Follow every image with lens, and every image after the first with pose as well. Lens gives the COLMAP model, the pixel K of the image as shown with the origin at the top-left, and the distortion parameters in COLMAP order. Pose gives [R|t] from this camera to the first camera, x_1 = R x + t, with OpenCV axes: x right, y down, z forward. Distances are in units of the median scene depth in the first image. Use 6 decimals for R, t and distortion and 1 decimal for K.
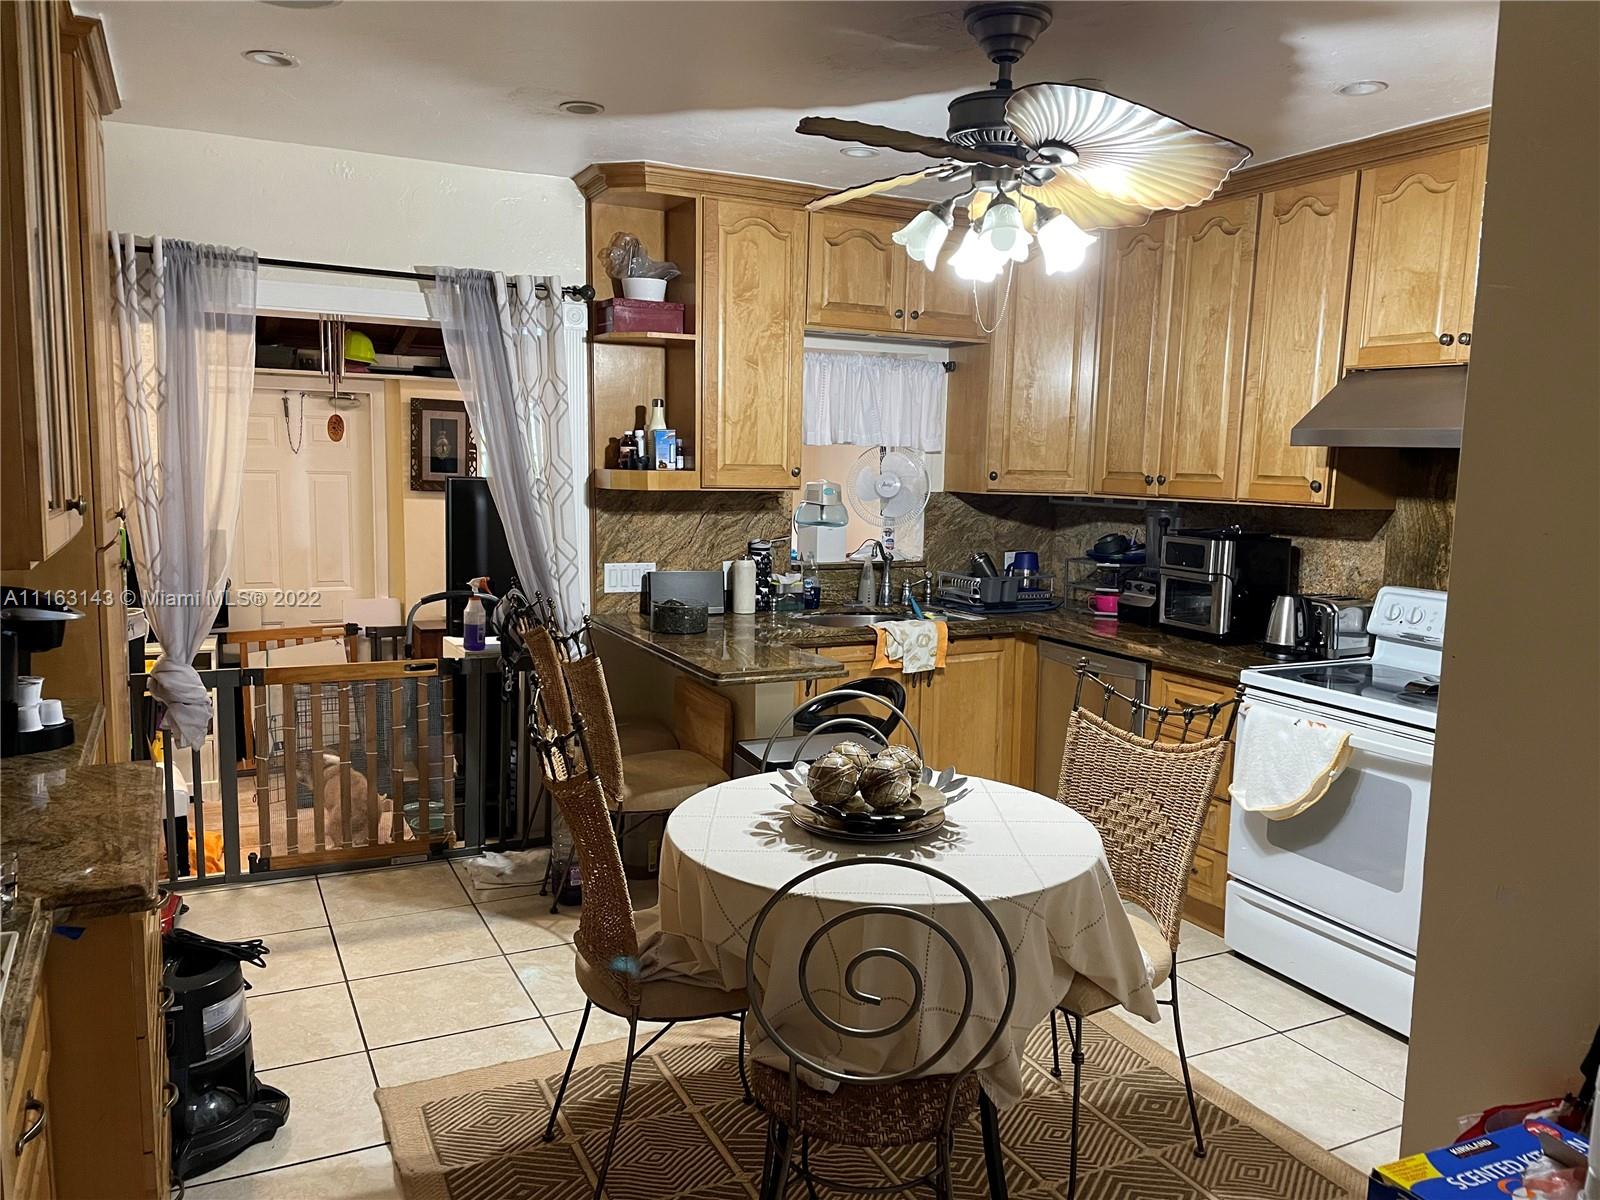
lens RADIAL K [[1191.1, 0, 805.0], [0, 1191.1, 608.1], [0, 0, 1]] dist [0.123334, -0.185315]
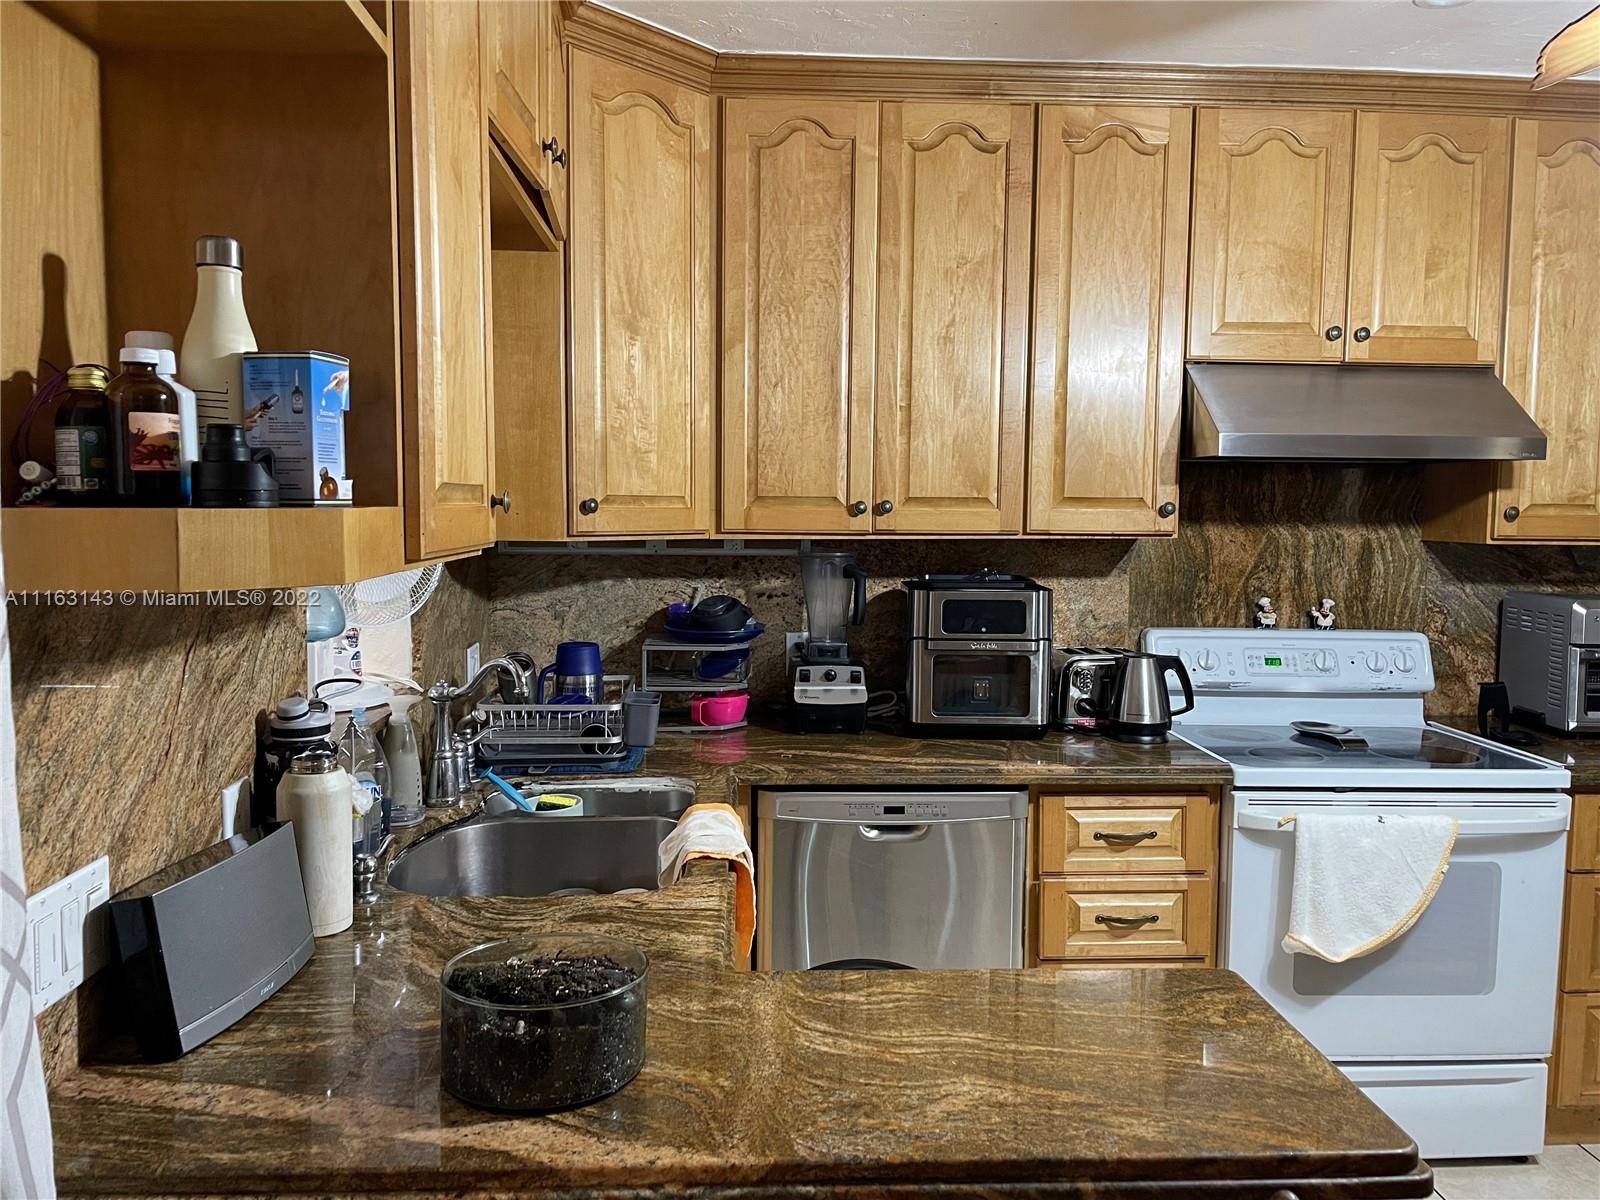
lens RADIAL K [[1201.3, 0, 797.3], [0, 1201.3, 585.4], [0, 0, 1]] dist [0.084930, -0.113375]
pose [[0.404442, -0.080903, 0.910978, -0.323767], [0.118467, 0.992322, 0.035531, -0.094067], [-0.906858, 0.093550, 0.410921, 0.786020]]
